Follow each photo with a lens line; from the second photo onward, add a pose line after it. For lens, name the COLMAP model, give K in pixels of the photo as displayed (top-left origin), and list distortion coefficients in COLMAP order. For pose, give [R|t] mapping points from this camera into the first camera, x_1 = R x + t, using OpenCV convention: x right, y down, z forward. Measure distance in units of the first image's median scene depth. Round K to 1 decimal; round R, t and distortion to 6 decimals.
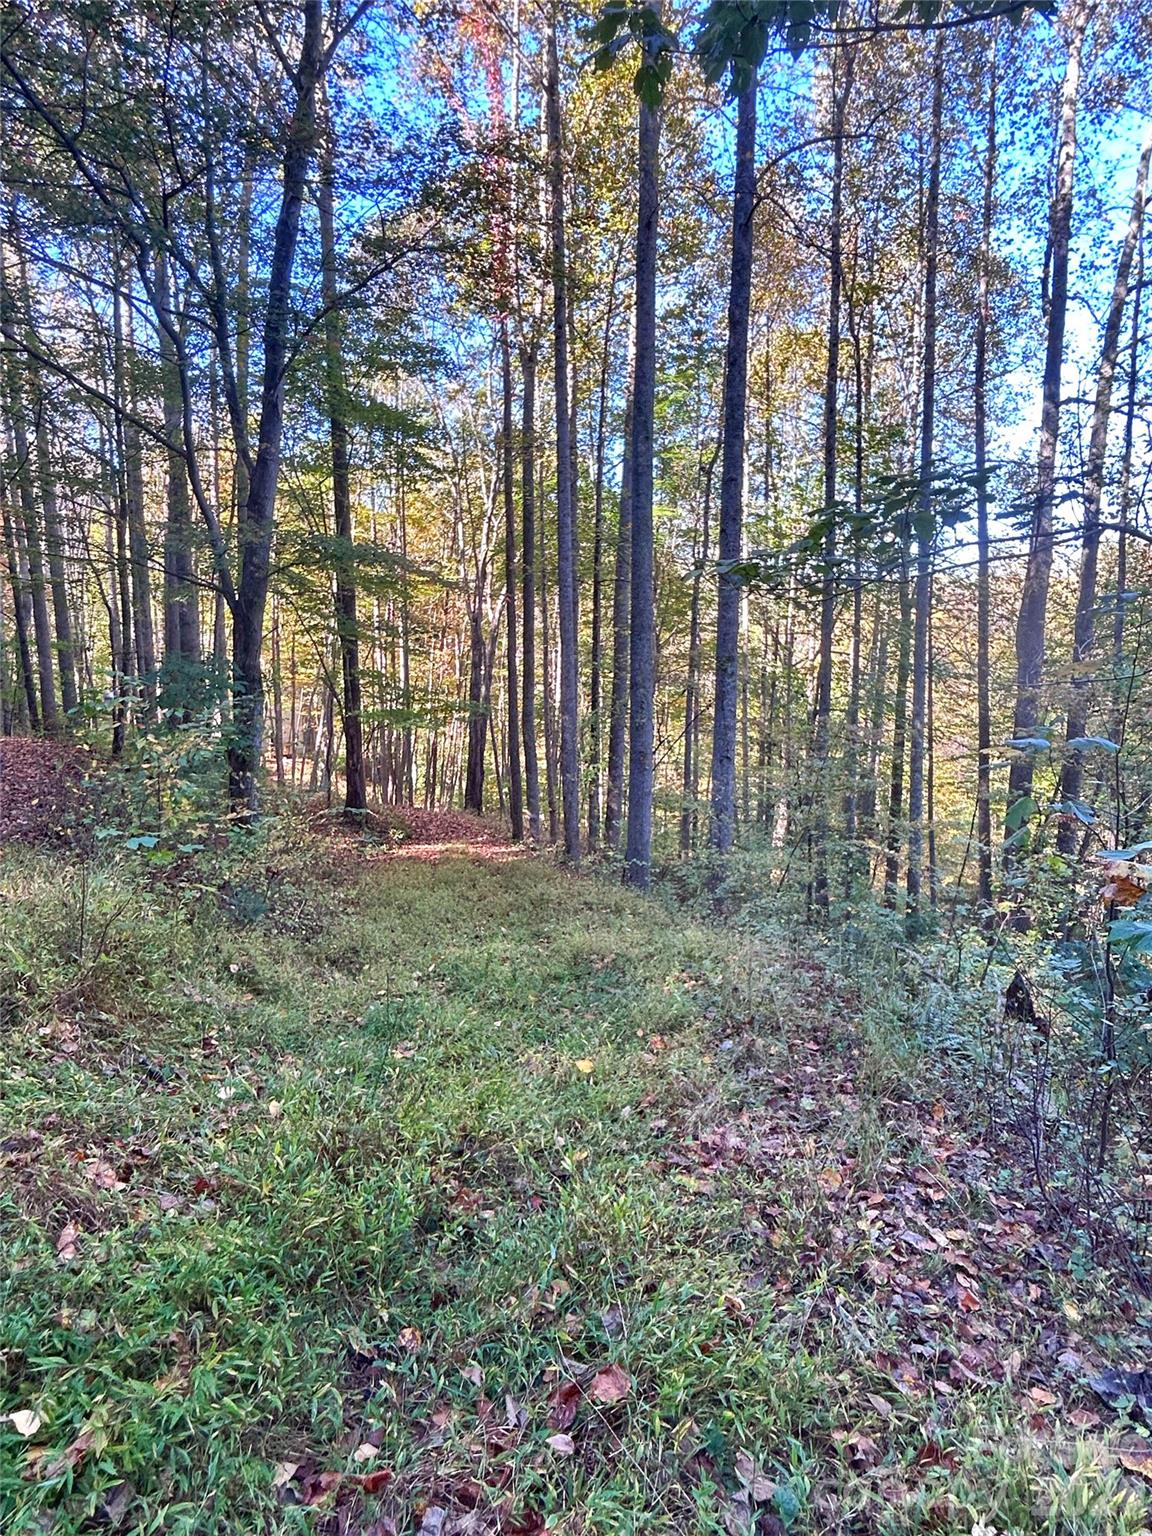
lens RADIAL K [[902.9, 0, 576.0], [0, 902.9, 768.0], [0, 0, 1]] dist [0.001564, 0.000616]
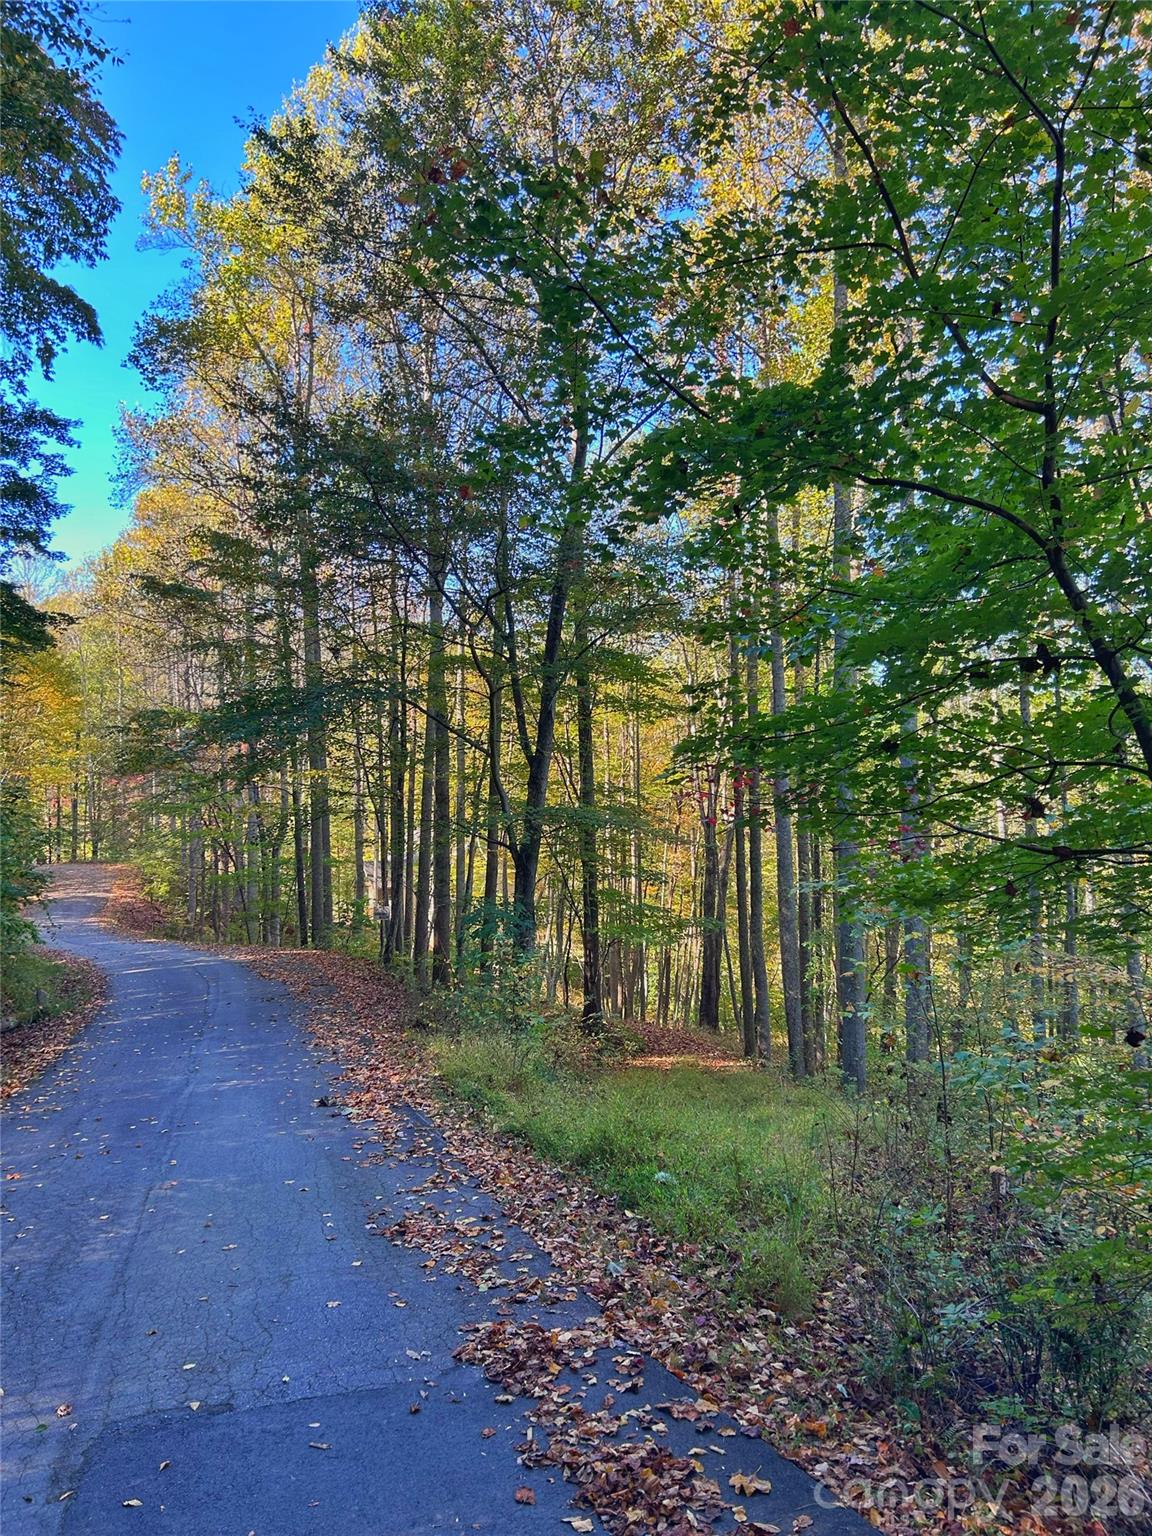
lens RADIAL K [[1170.0, 0, 576.0], [0, 1170.0, 768.0], [0, 0, 1]] dist [-0.001534, -0.000204]
pose [[0.973250, -0.027978, -0.228039, 0.059840], [-0.011192, 0.985606, -0.168688, -0.016172], [0.229476, 0.166728, 0.958928, -0.393020]]
